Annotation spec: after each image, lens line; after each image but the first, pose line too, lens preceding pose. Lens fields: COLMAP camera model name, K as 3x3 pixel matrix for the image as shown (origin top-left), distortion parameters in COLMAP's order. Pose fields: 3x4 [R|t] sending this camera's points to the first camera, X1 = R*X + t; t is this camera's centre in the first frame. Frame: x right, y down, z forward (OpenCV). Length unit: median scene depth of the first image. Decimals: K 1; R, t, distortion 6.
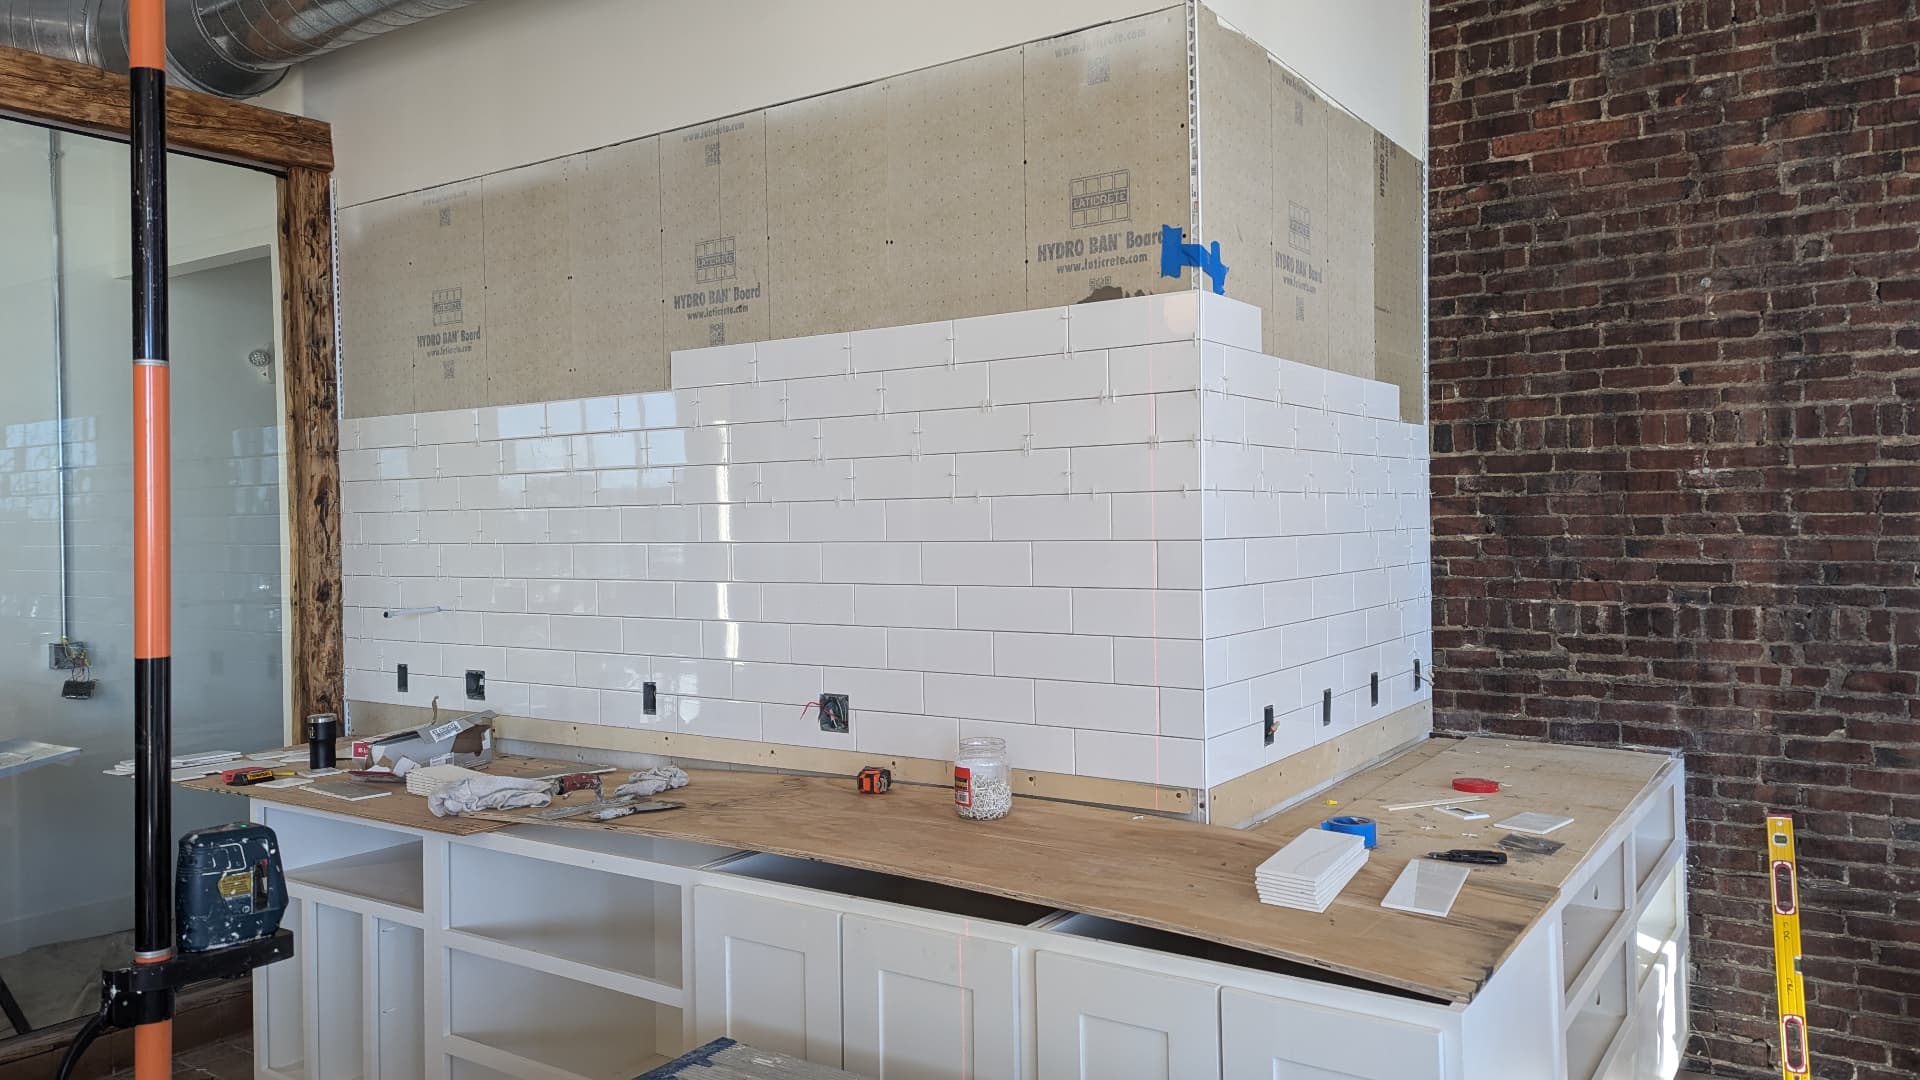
lens RADIAL K [[1358.1, 0, 953.6], [0, 1358.1, 537.5], [0, 0, 1]] dist [0.060543, -0.036027]
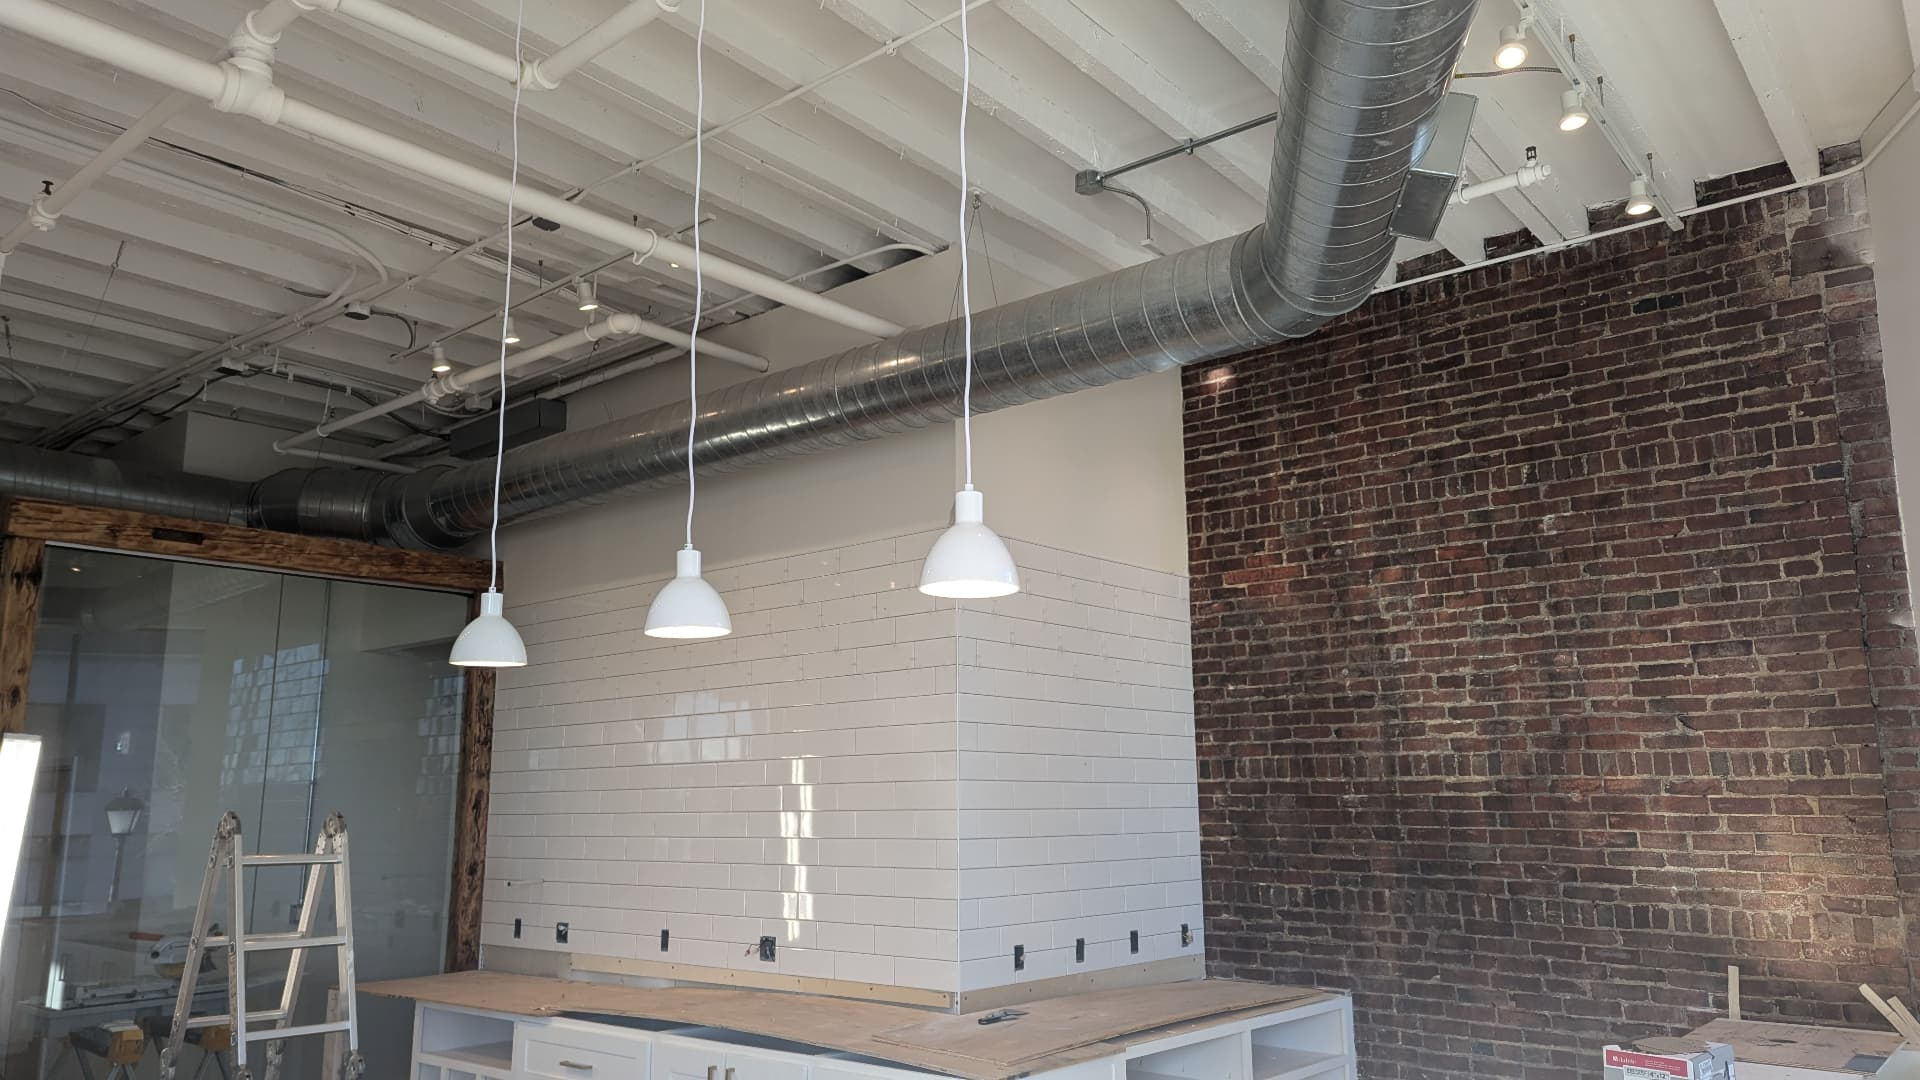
lens RADIAL K [[1358.1, 0, 956.4], [0, 1358.1, 547.5], [0, 0, 1]] dist [0.060543, -0.036027]
pose [[0.993950, -0.013227, -0.109034, 0.272071], [-0.008621, 0.980266, -0.197497, -0.015204], [0.109494, 0.197242, 0.974221, -0.546375]]
